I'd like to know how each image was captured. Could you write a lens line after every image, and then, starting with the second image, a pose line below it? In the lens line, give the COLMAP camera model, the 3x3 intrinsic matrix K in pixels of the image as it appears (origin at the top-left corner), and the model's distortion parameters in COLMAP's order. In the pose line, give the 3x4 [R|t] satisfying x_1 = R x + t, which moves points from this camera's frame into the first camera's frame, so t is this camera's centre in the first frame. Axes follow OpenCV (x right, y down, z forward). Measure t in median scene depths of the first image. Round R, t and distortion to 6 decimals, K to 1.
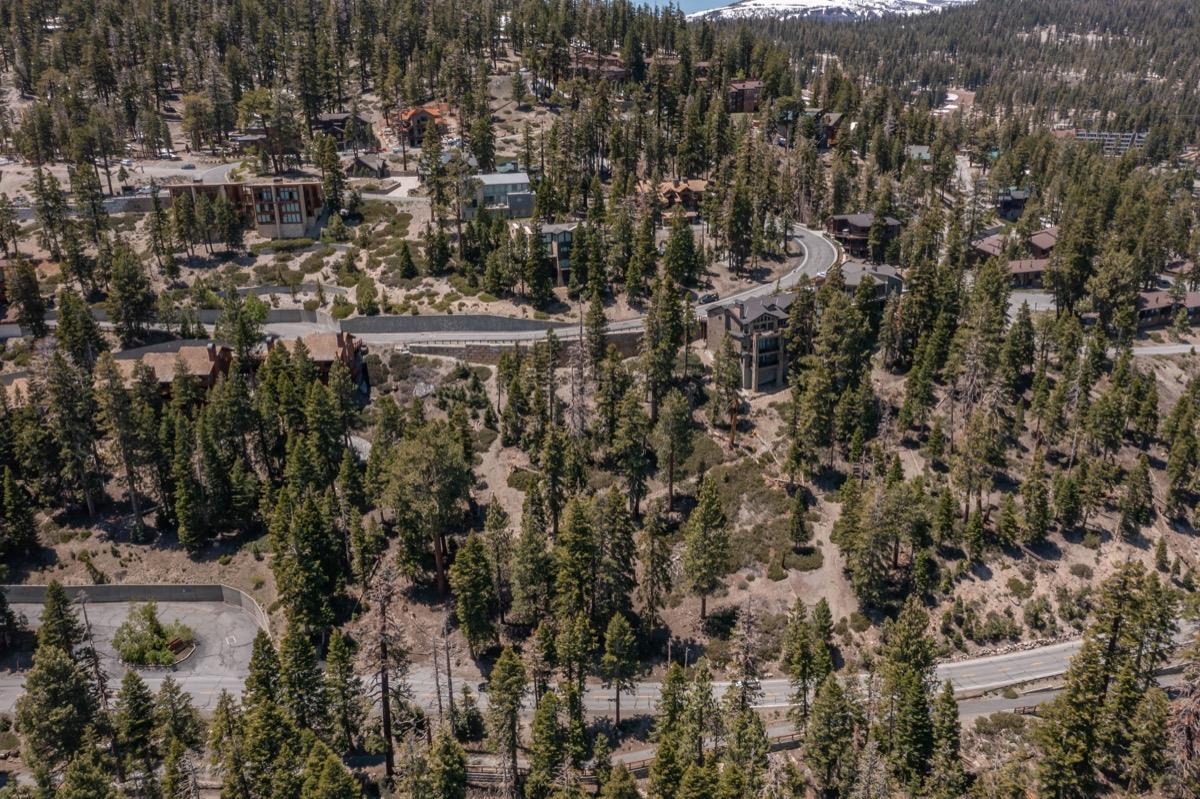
lens RADIAL K [[948.6, 0, 596.4], [0, 948.6, 403.3], [0, 0, 1]] dist [0.012730, 0.020270]
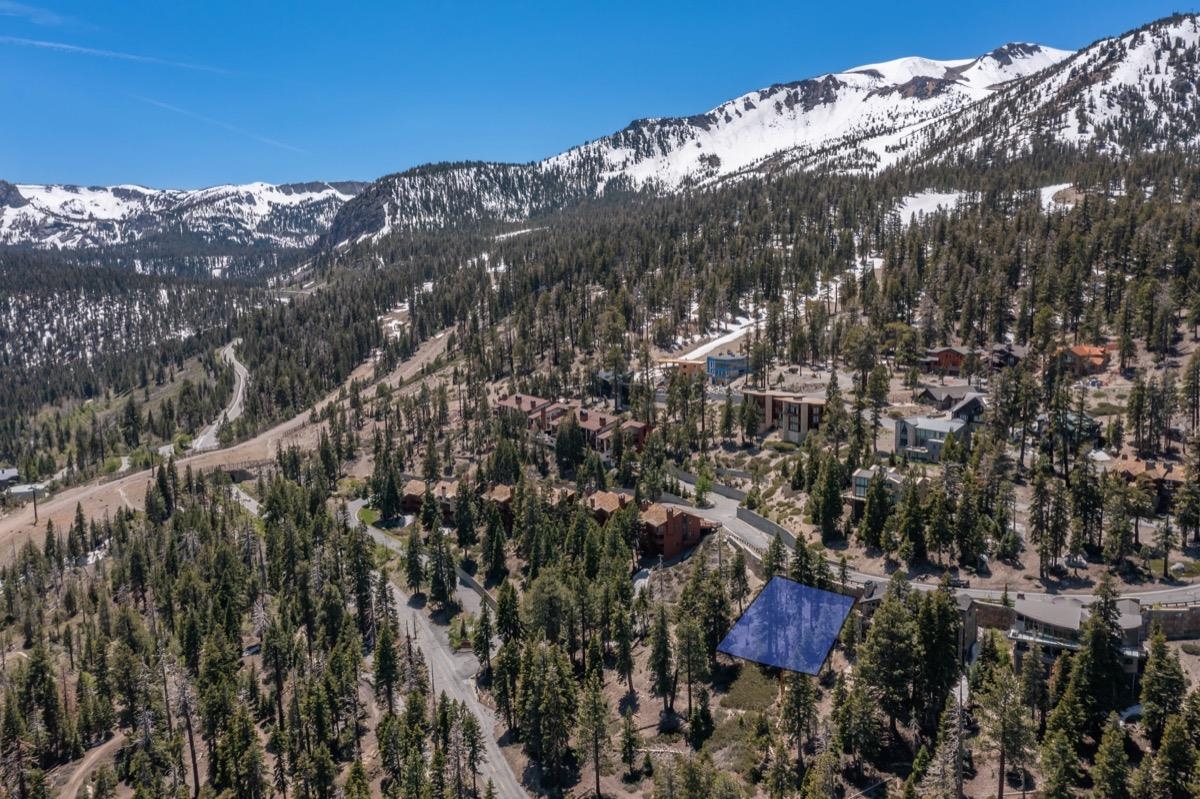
lens RADIAL K [[948.6, 0, 615.9], [0, 948.6, 431.6], [0, 0, 1]] dist [0.012730, 0.020270]
pose [[0.377808, 0.172570, -0.909660, 0.855513], [-0.298687, 0.952667, 0.056675, -0.215931], [0.876383, 0.250292, 0.411469, 0.299277]]
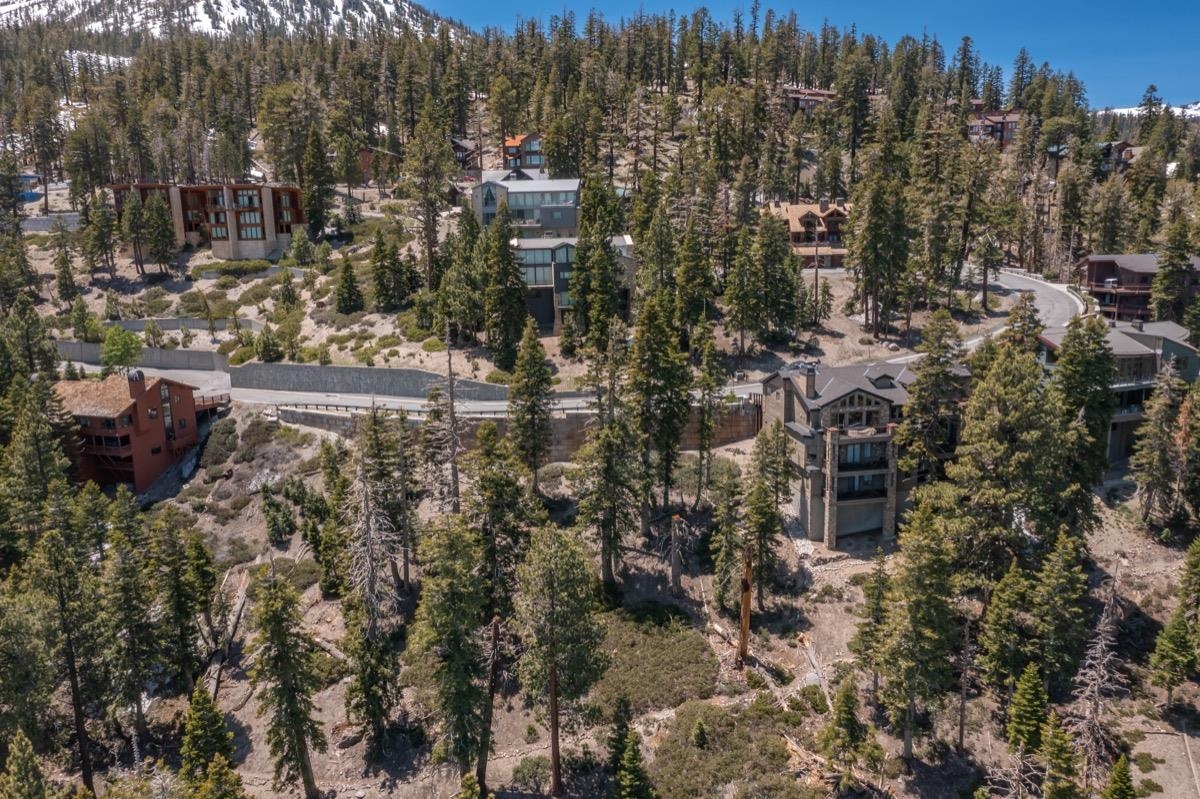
lens RADIAL K [[948.6, 0, 594.0], [0, 948.6, 407.5], [0, 0, 1]] dist [0.012730, 0.020270]
pose [[0.949272, 0.070592, -0.306430, 0.183340], [-0.104190, 0.990039, -0.094691, -0.023435], [0.296693, 0.121815, 0.947172, 0.458287]]
